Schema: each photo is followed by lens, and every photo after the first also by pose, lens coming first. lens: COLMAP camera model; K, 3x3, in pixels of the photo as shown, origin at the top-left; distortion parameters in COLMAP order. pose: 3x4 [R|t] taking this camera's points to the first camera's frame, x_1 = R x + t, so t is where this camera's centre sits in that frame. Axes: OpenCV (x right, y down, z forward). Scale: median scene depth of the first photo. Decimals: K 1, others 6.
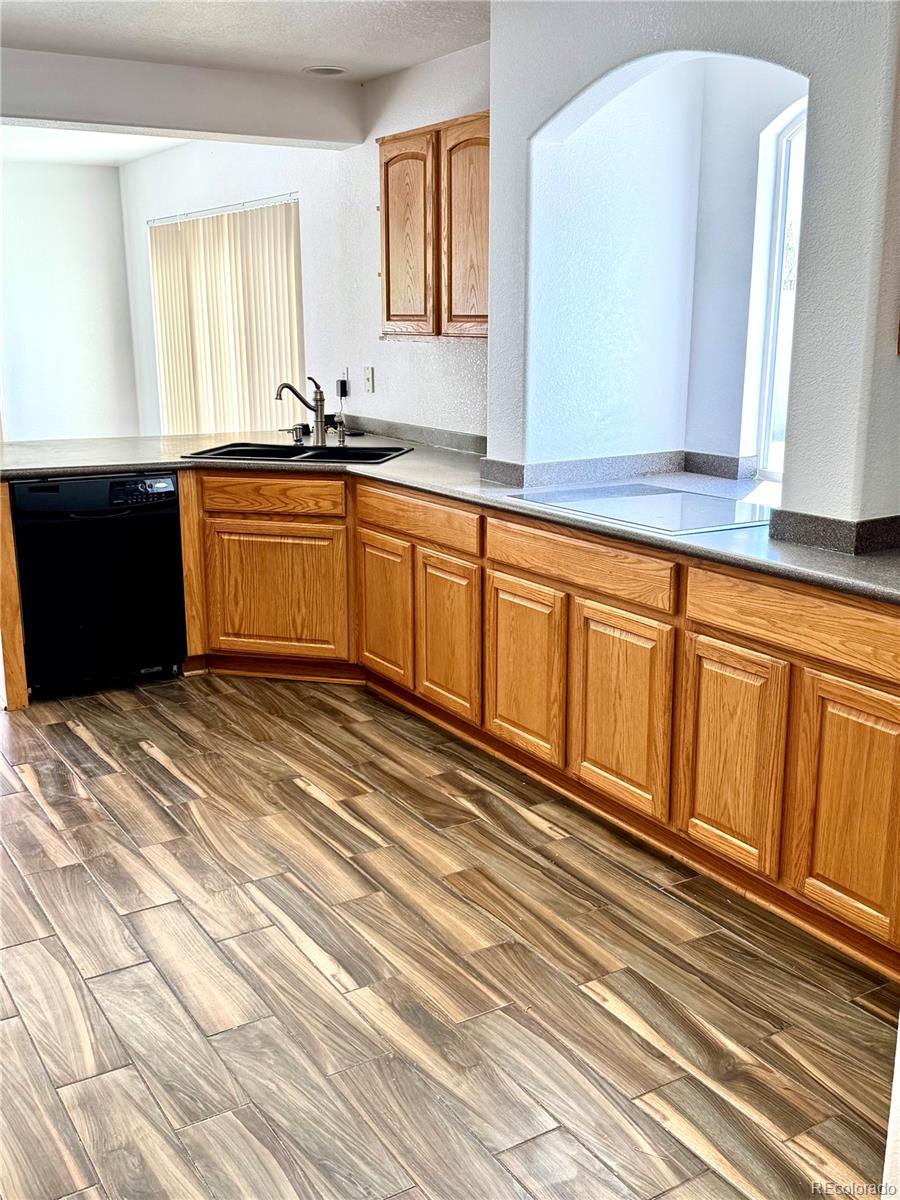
lens RADIAL K [[1175.5, 0, 456.1], [0, 1175.5, 595.1], [0, 0, 1]] dist [0.191559, -0.436596]
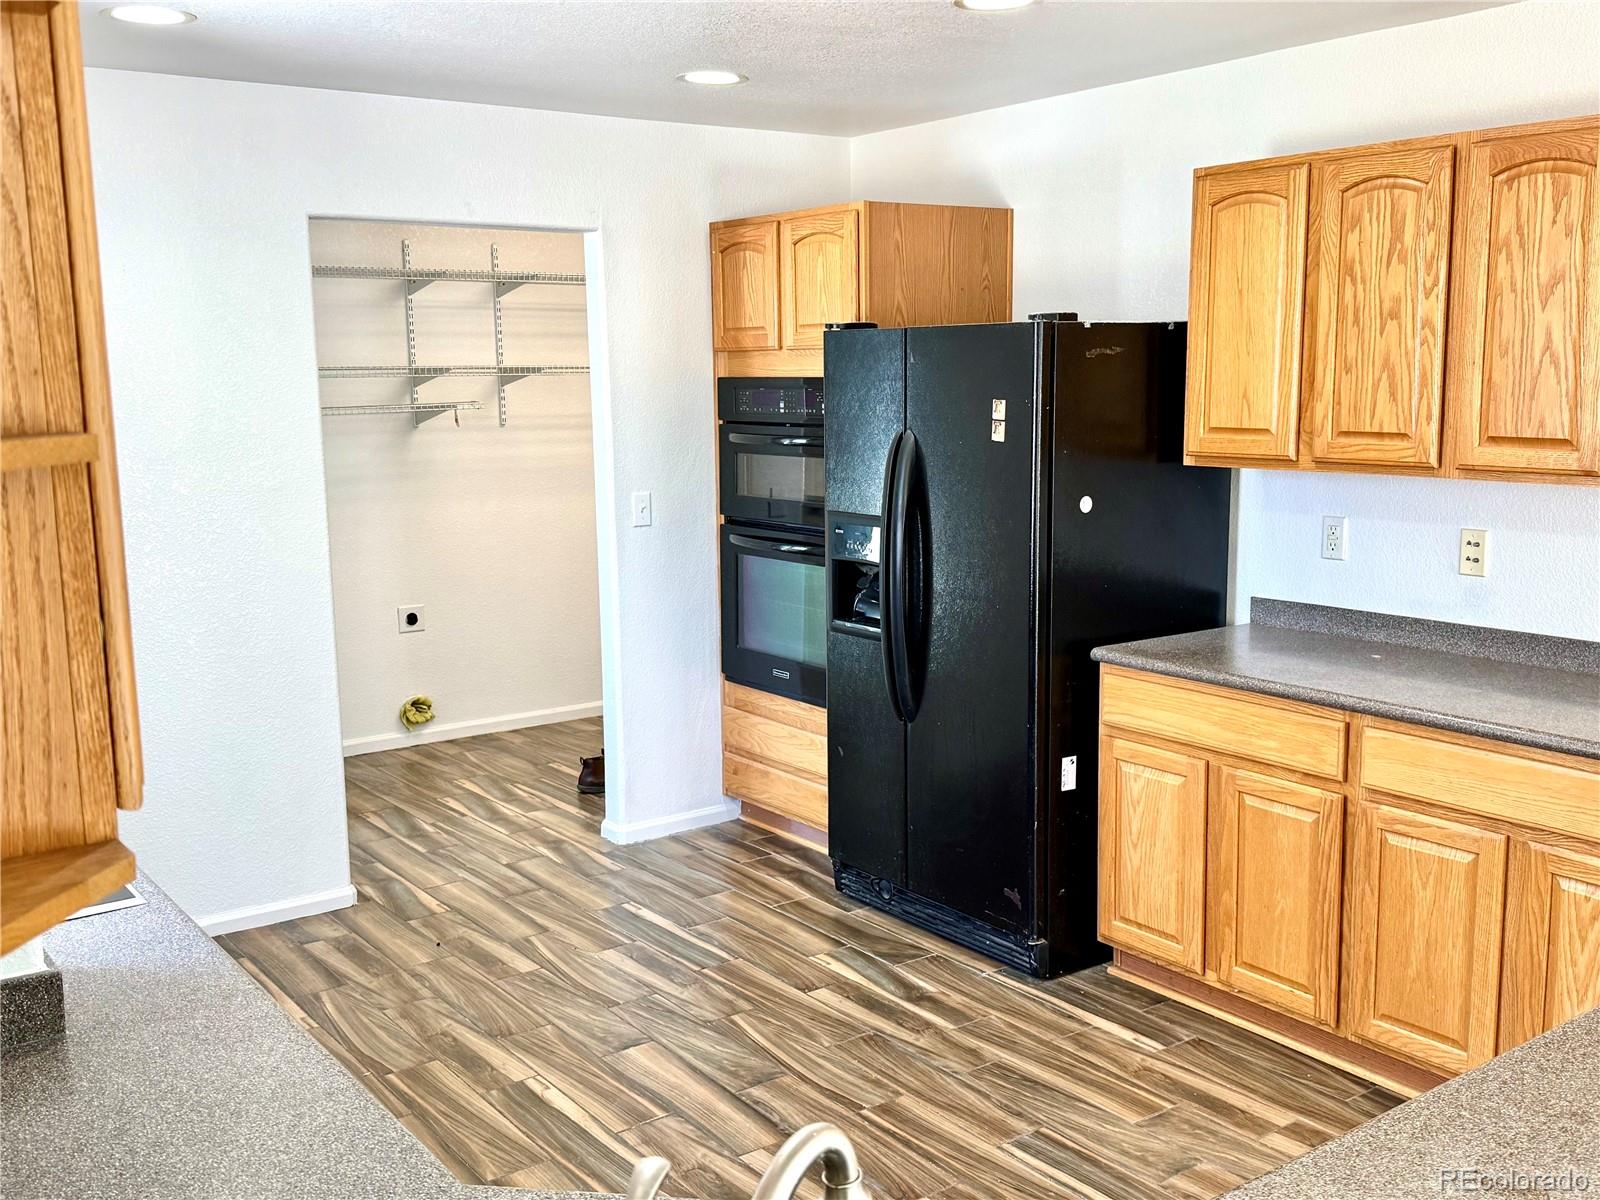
lens RADIAL K [[1567.3, 0, 808.9], [0, 1567.3, 598.4], [0, 0, 1]] dist [0.191559, -0.436596]
pose [[-0.997361, 0.021215, -0.069428, -0.196451], [-0.005925, 0.929370, 0.369102, -0.472564], [0.072355, 0.368539, -0.926792, 1.739723]]
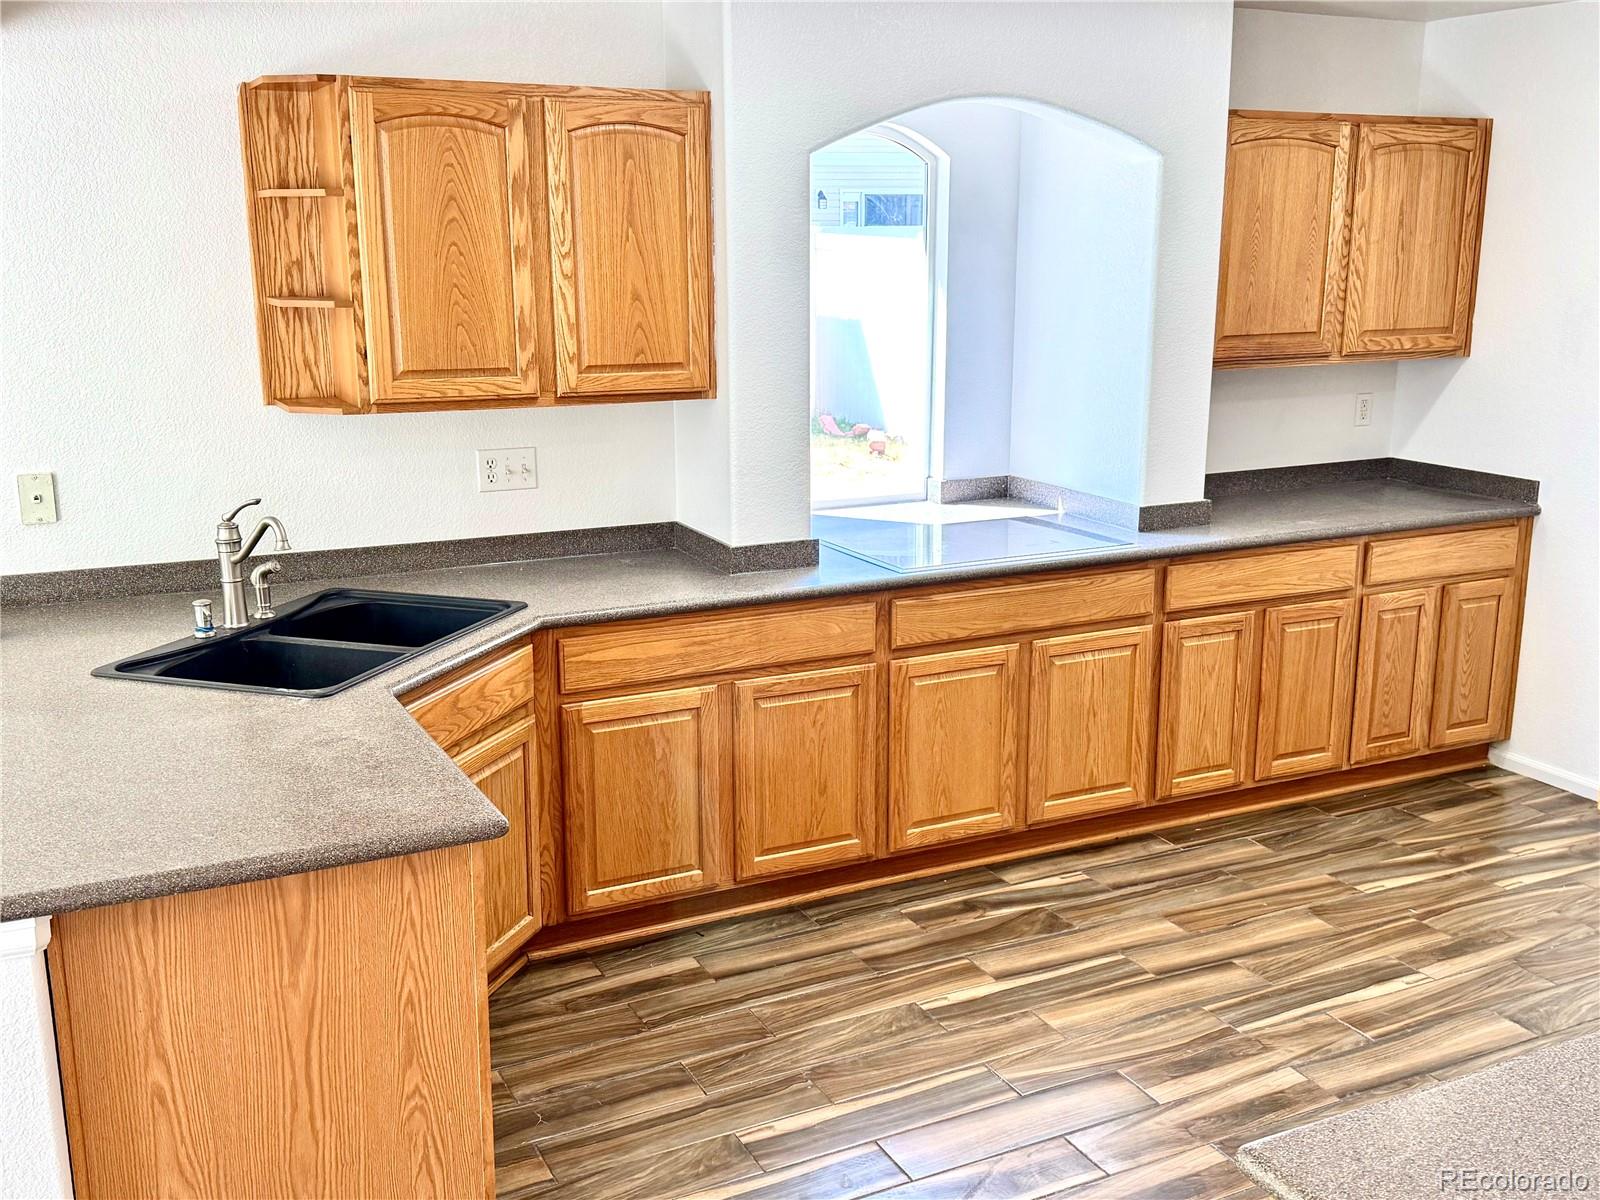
lens RADIAL K [[1567.3, 0, 808.9], [0, 1567.3, 598.4], [0, 0, 1]] dist [0.191559, -0.436596]
pose [[0.091503, -0.226951, 0.969598, -1.200362], [0.227236, 0.952752, 0.201563, -0.346463], [-0.969531, 0.201884, 0.138751, 1.023814]]
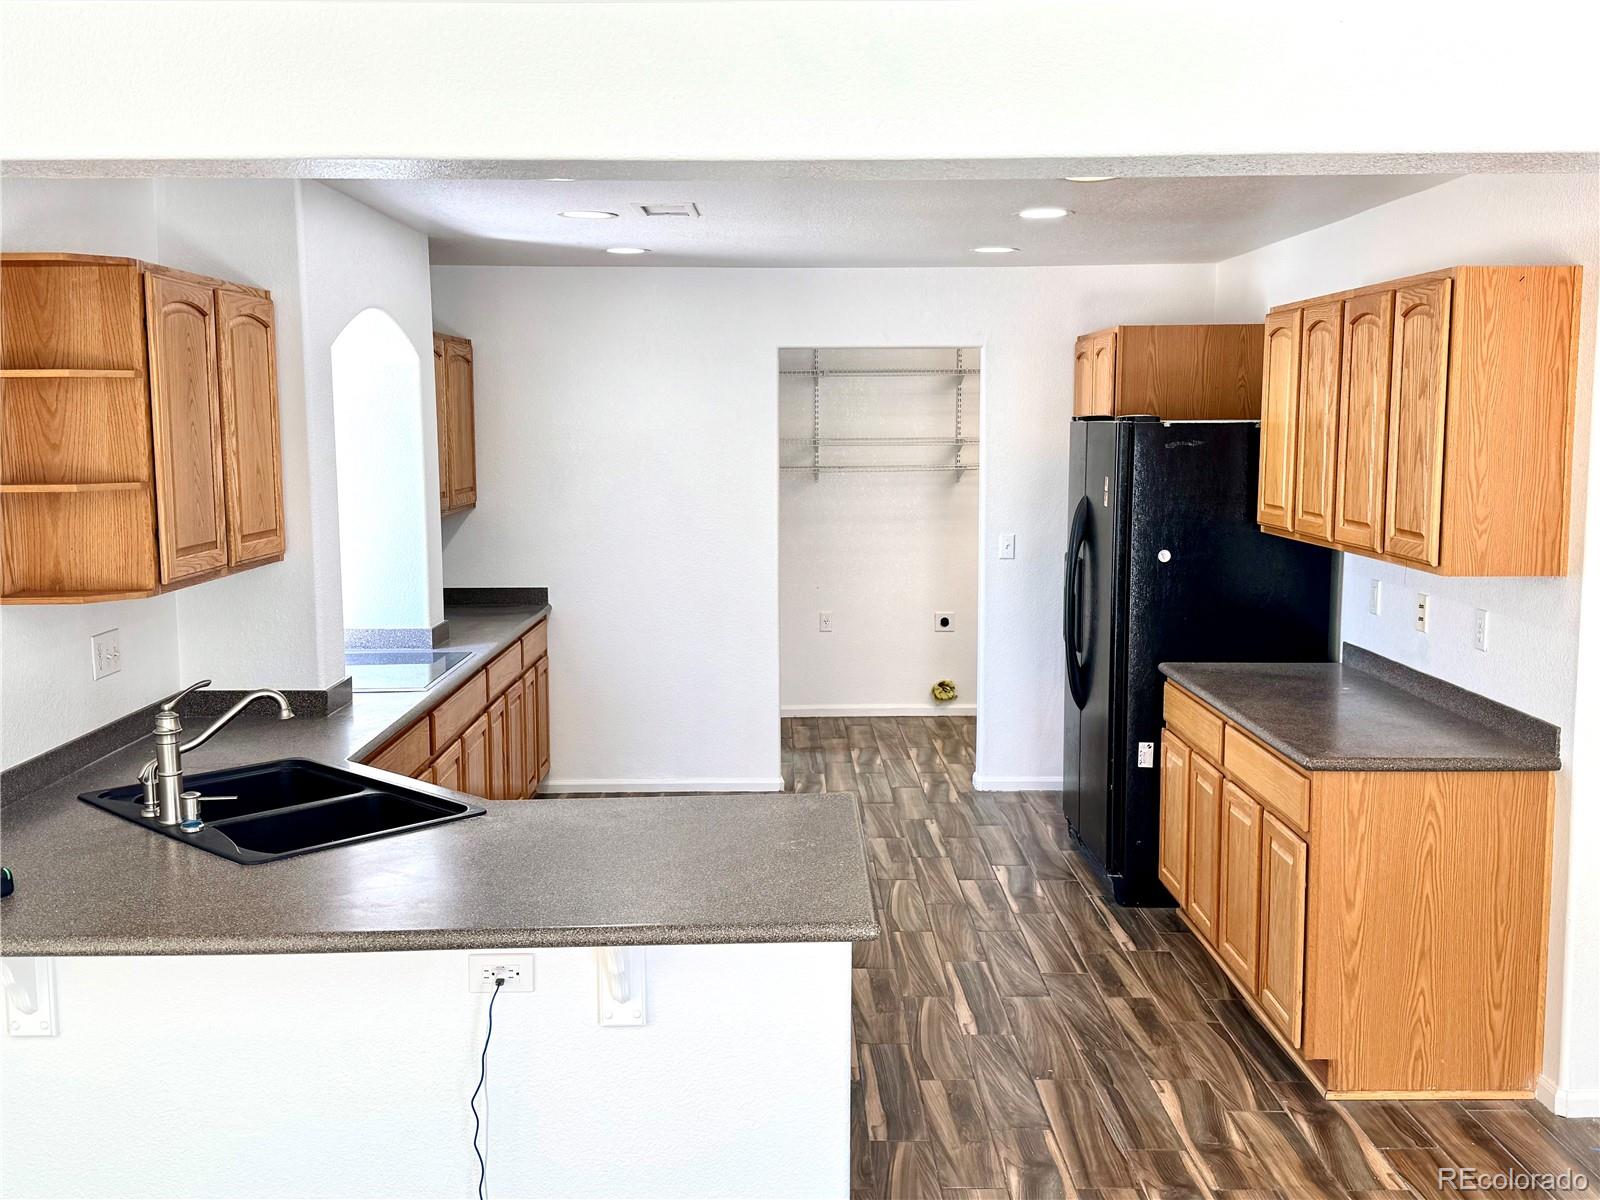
lens RADIAL K [[1567.3, 0, 808.9], [0, 1567.3, 598.4], [0, 0, 1]] dist [0.191559, -0.436596]
pose [[-0.856955, -0.060827, 0.511790, -1.054192], [0.116701, 0.944319, 0.307641, -0.605342], [-0.502005, 0.323360, -0.802140, 2.137182]]
